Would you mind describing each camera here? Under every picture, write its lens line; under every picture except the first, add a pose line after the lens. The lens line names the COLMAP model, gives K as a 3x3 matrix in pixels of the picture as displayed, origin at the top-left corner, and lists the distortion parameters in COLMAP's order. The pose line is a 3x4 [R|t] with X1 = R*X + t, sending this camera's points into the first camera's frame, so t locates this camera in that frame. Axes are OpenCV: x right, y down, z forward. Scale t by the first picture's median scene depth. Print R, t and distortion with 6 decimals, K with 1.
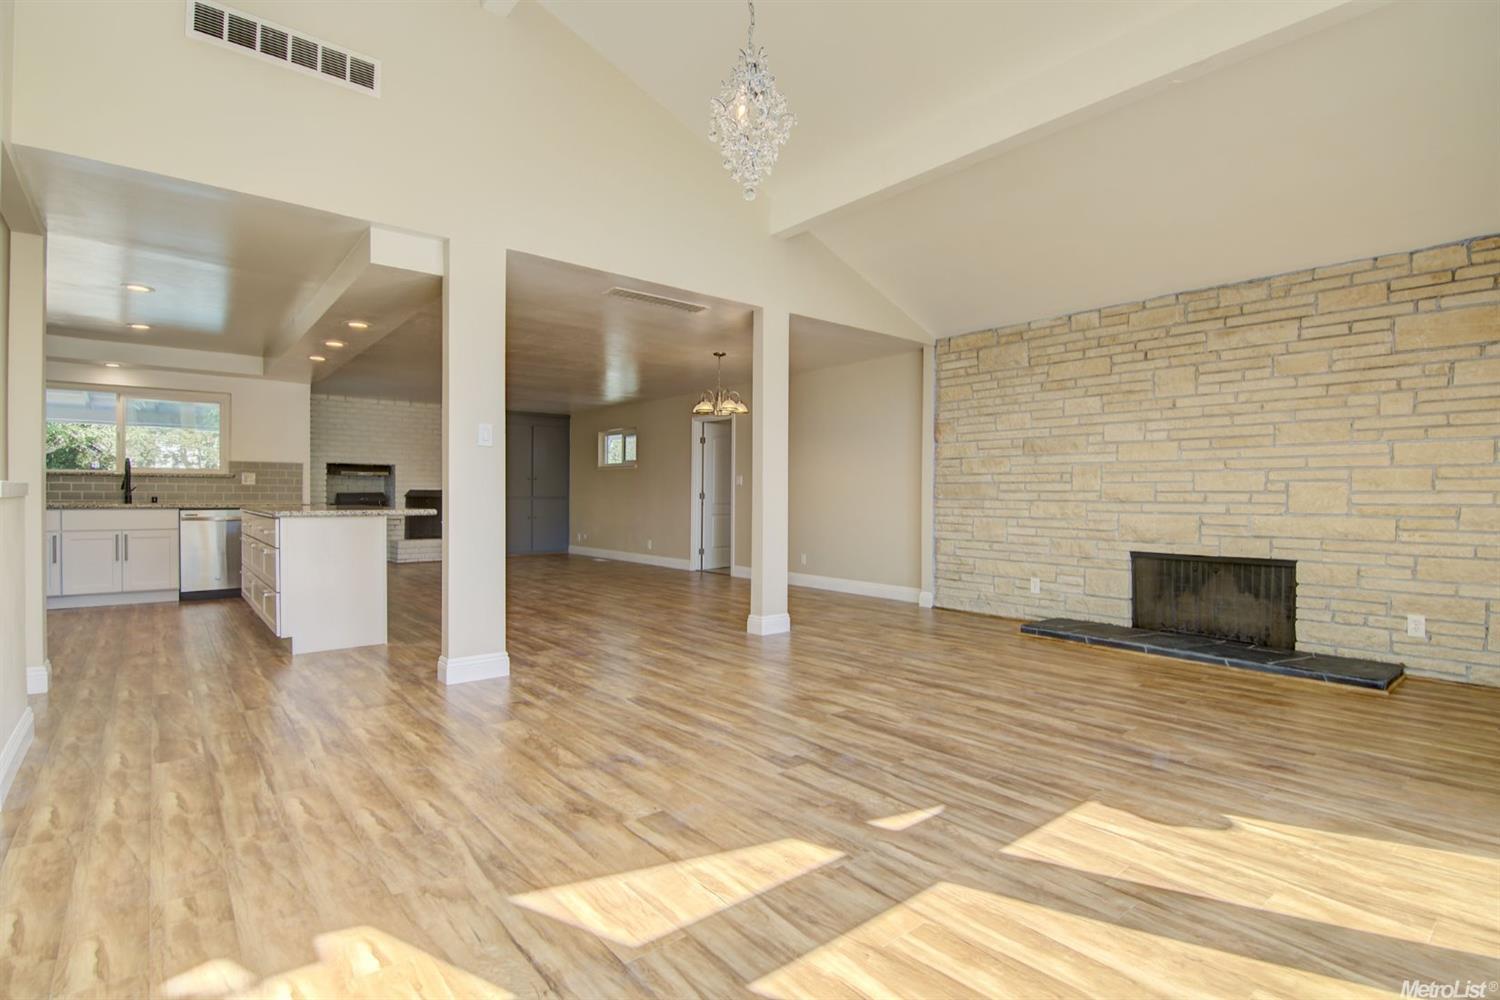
lens RADIAL K [[727.3, 0, 750.0], [0, 727.3, 500.0], [0, 0, 1]] dist [-0.002297, -0.012432]
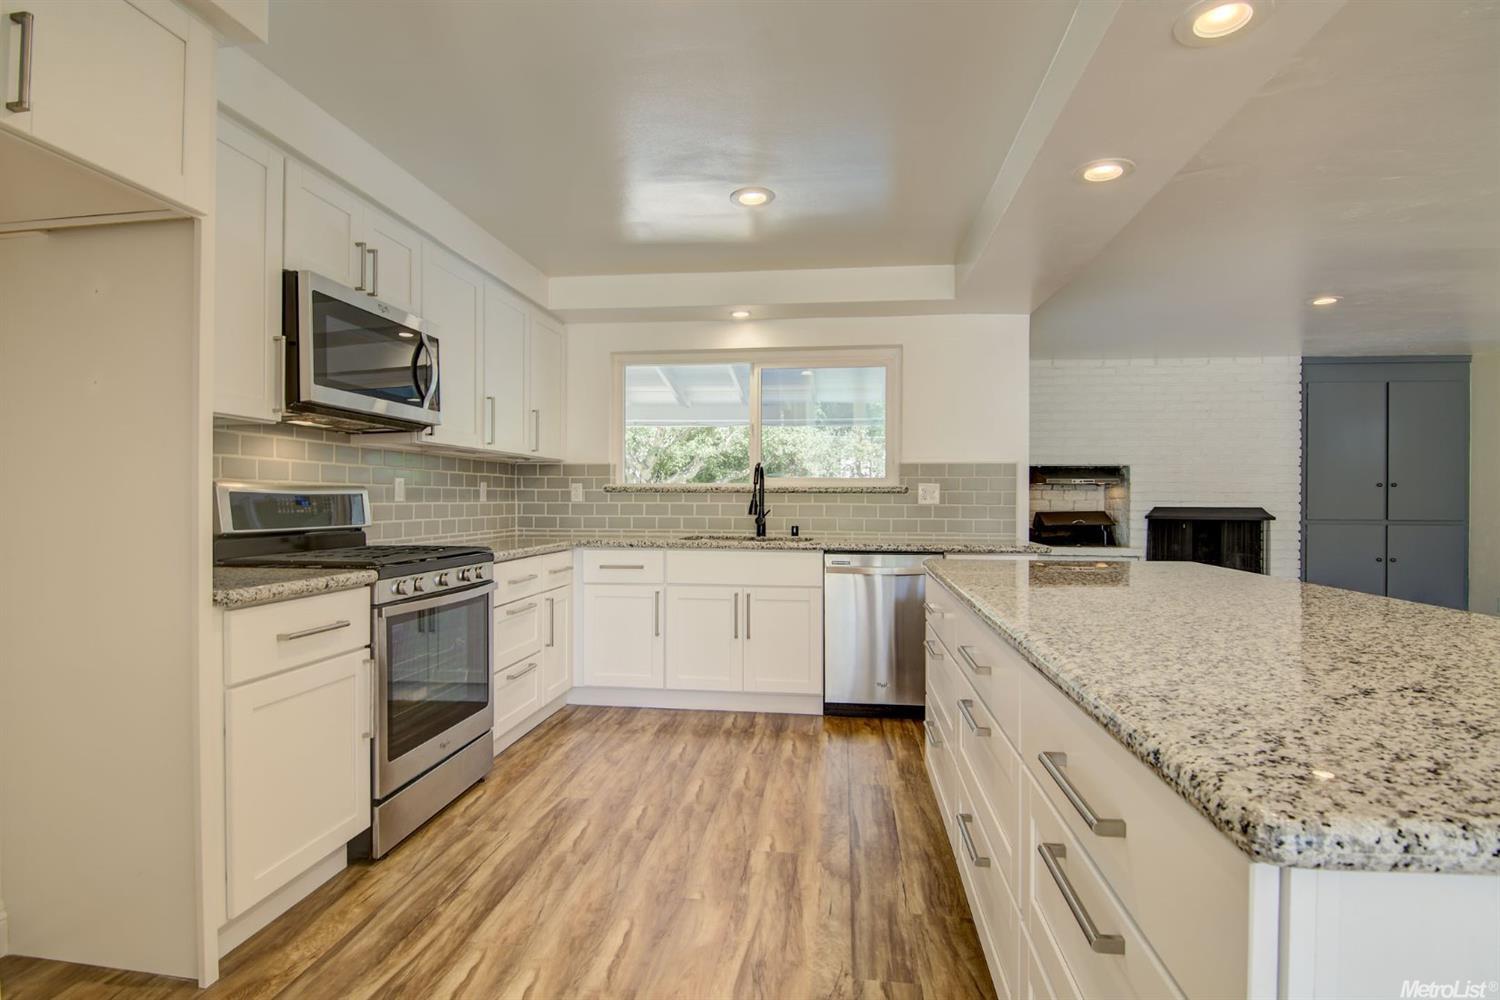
lens RADIAL K [[727.3, 0, 750.0], [0, 727.3, 500.0], [0, 0, 1]] dist [-0.002297, -0.012432]
pose [[0.681647, -0.001891, -0.731679, -0.697992], [-0.005613, 0.999954, -0.007813, -0.036262], [0.731660, 0.009433, 0.681605, 0.960505]]
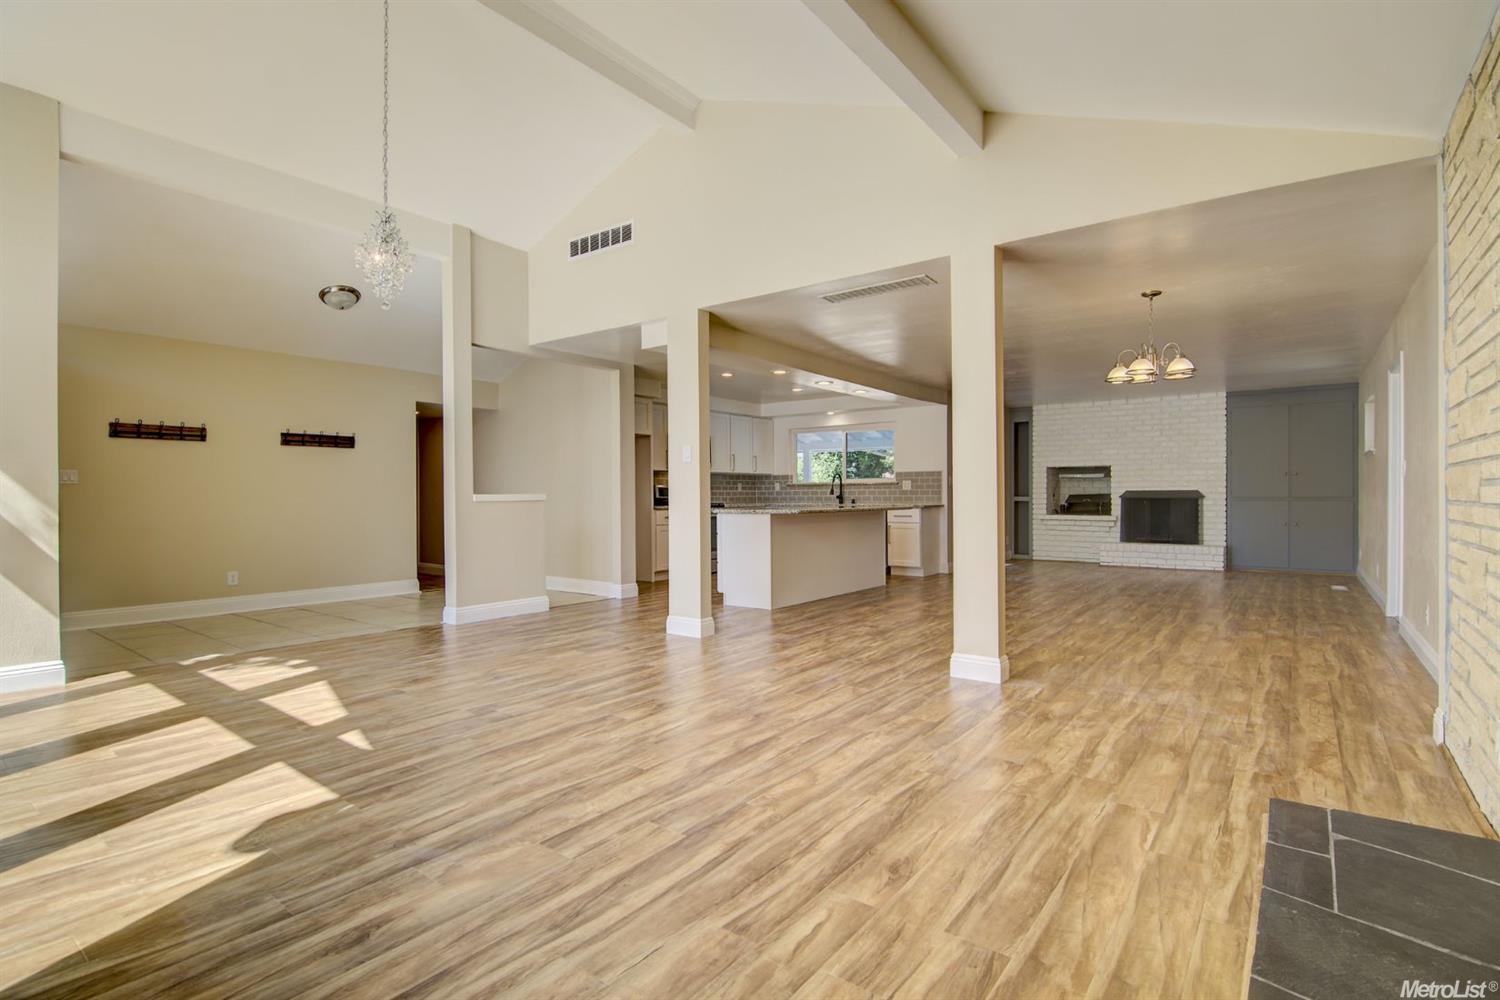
lens RADIAL K [[727.3, 0, 750.0], [0, 727.3, 500.0], [0, 0, 1]] dist [-0.002297, -0.012432]
pose [[0.221505, -0.000294, -0.975159, 0.967165], [-0.000256, 1.000000, -0.000360, -0.003838], [0.975159, 0.000329, 0.221505, 0.816658]]
